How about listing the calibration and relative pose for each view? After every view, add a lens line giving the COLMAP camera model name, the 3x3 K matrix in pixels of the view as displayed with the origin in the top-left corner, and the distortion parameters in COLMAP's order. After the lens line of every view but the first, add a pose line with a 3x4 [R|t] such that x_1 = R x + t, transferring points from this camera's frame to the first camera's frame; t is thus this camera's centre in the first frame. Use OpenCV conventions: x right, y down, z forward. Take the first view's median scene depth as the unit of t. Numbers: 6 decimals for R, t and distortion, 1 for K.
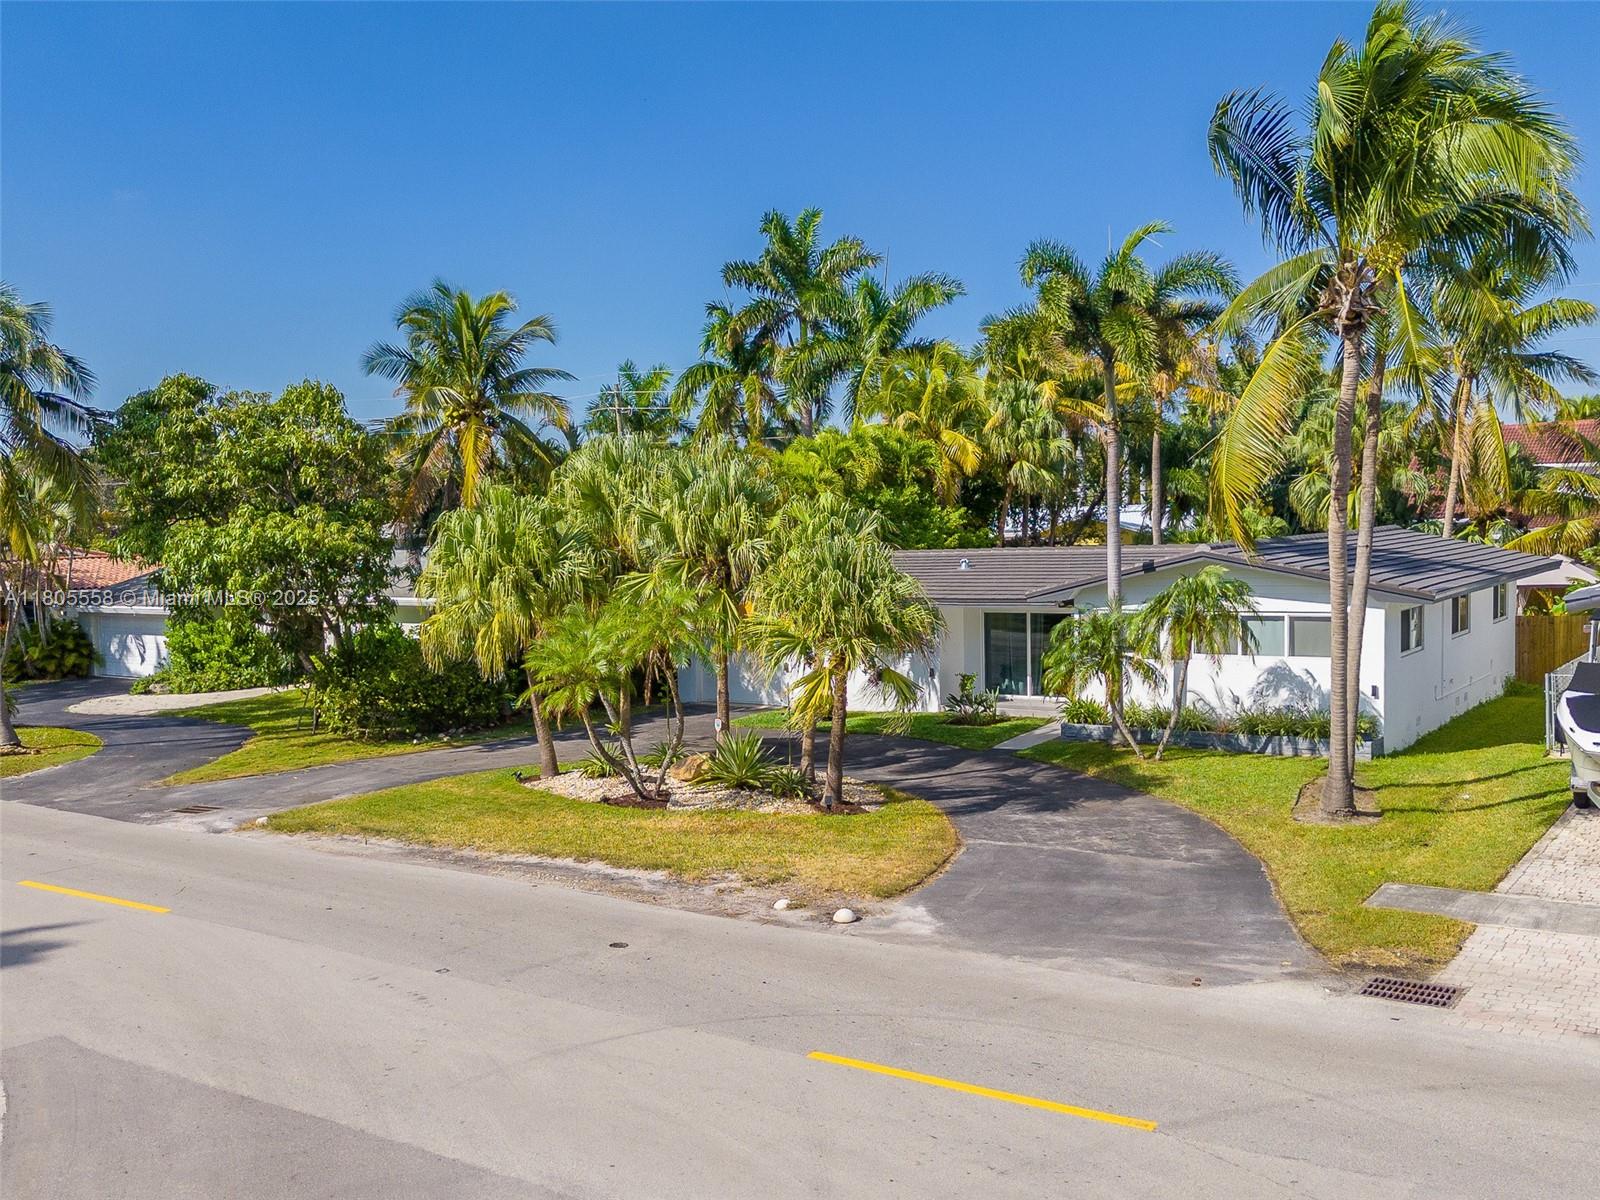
lens RADIAL K [[1436.4, 0, 802.0], [0, 1436.4, 593.2], [0, 0, 1]] dist [0.064035, -0.059008]
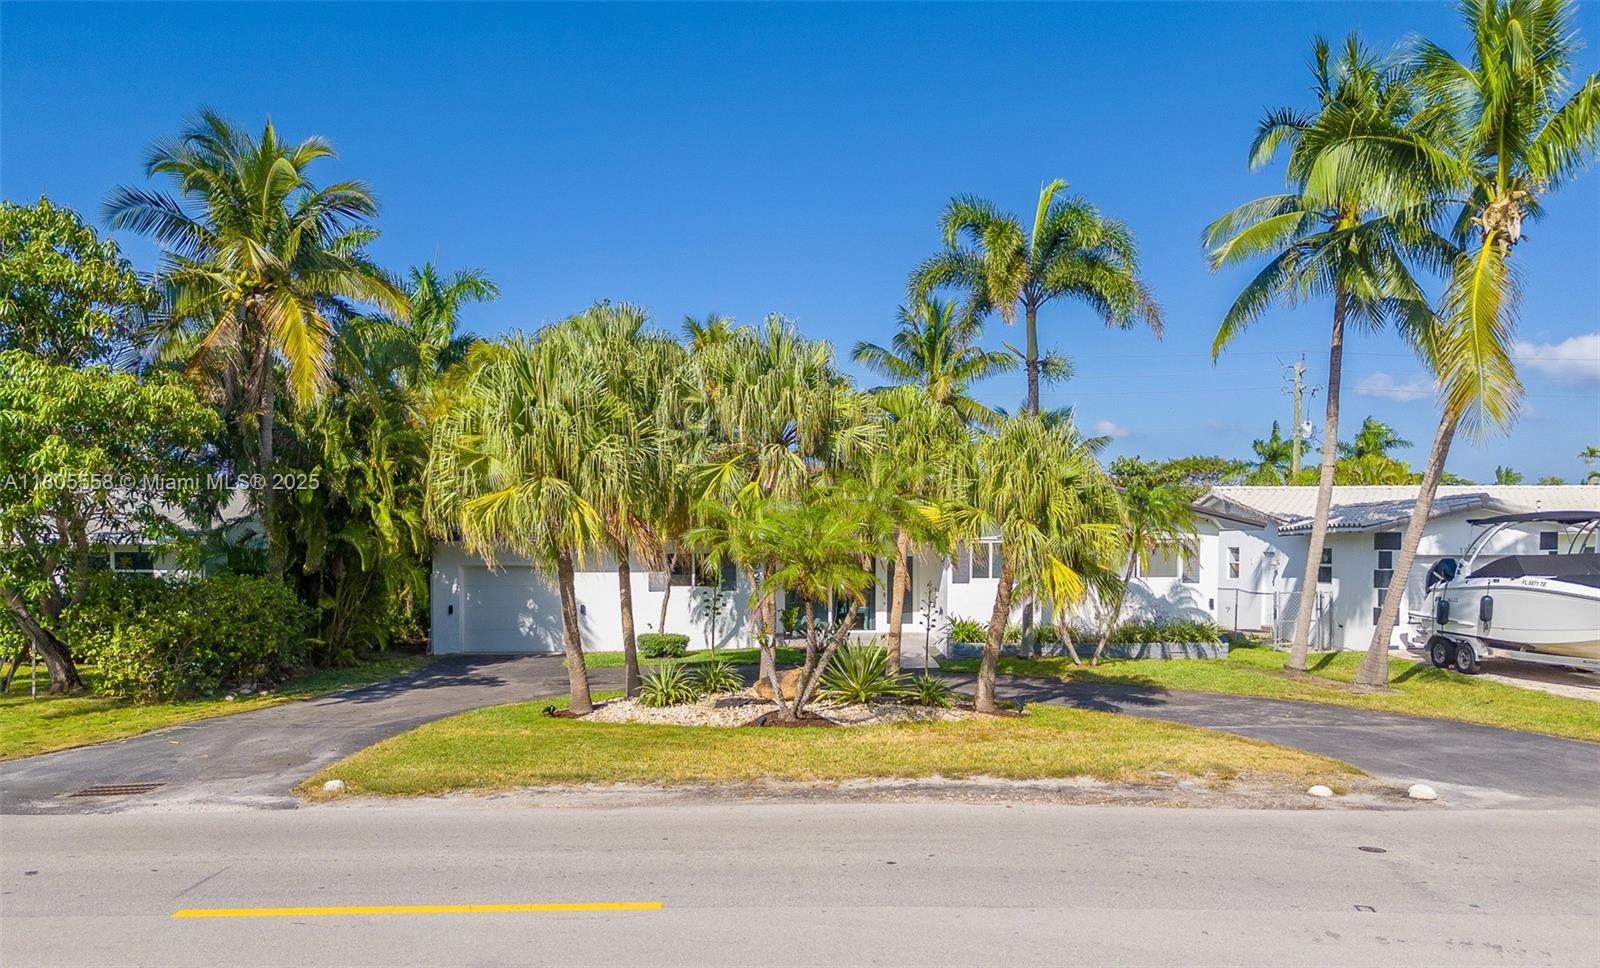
lens RADIAL K [[1136.7, 0, 784.6], [0, 1136.7, 539.2], [0, 0, 1]] dist [0.051201, -0.022975]
pose [[0.832549, 0.025158, 0.553380, -0.530510], [0.010691, 0.998052, -0.061458, 0.087332], [-0.553849, 0.057083, 0.830658, 0.493991]]
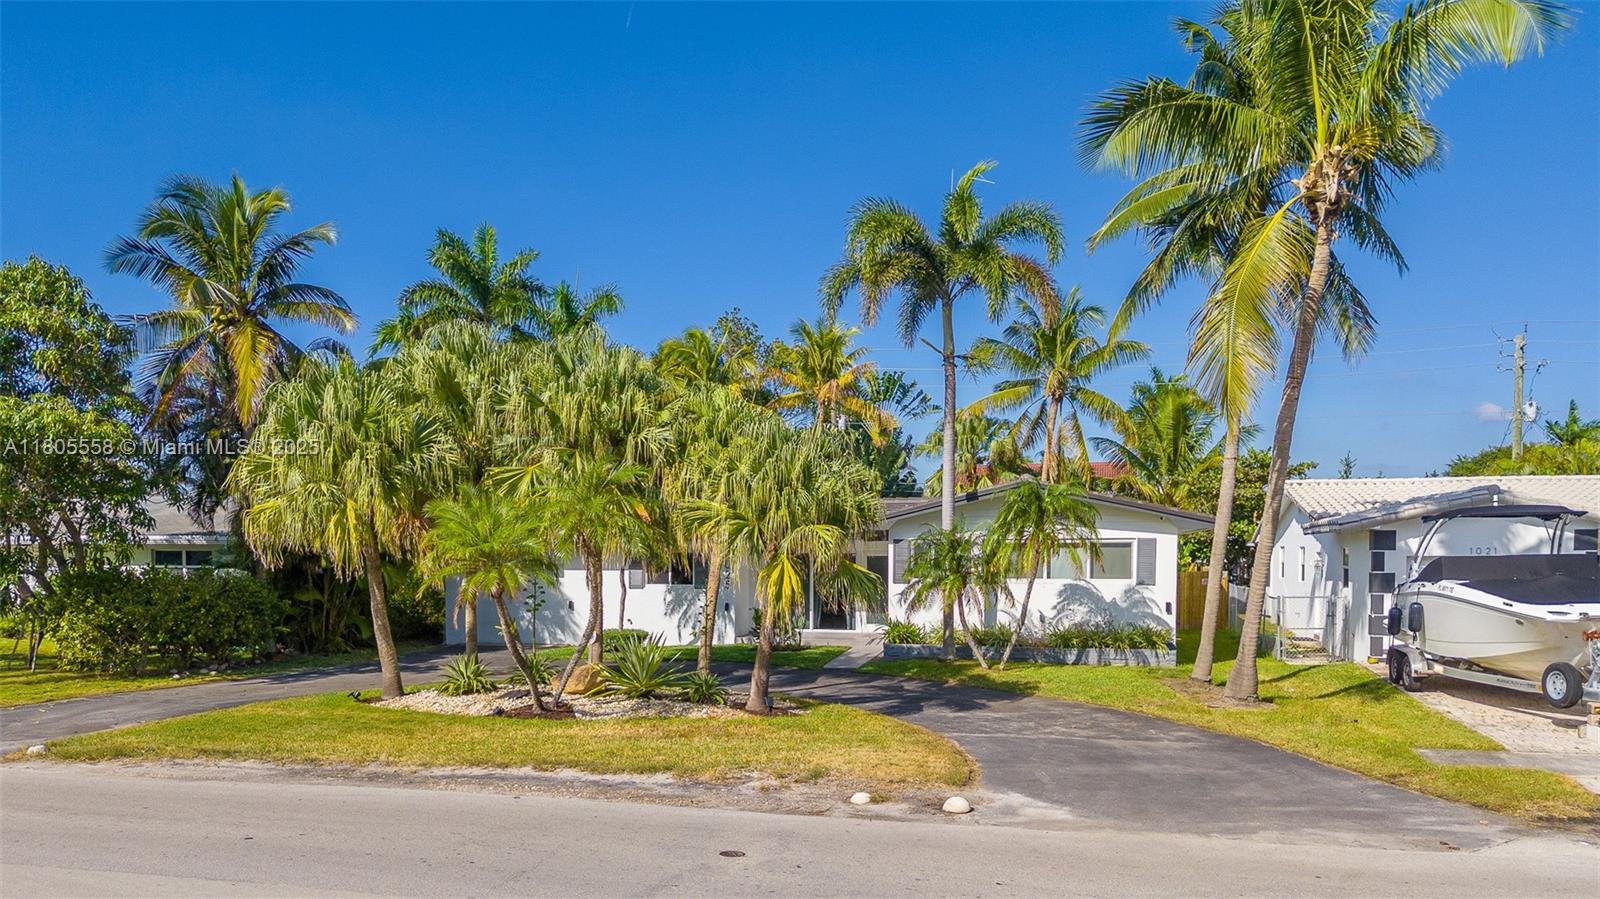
lens RADIAL K [[1143.2, 0, 784.8], [0, 1143.2, 541.0], [0, 0, 1]] dist [0.045053, -0.011713]
pose [[0.943905, 0.024080, 0.329339, -0.222209], [-0.004636, 0.998206, -0.059699, 0.089171], [-0.330186, 0.054824, 0.942323, 0.321137]]
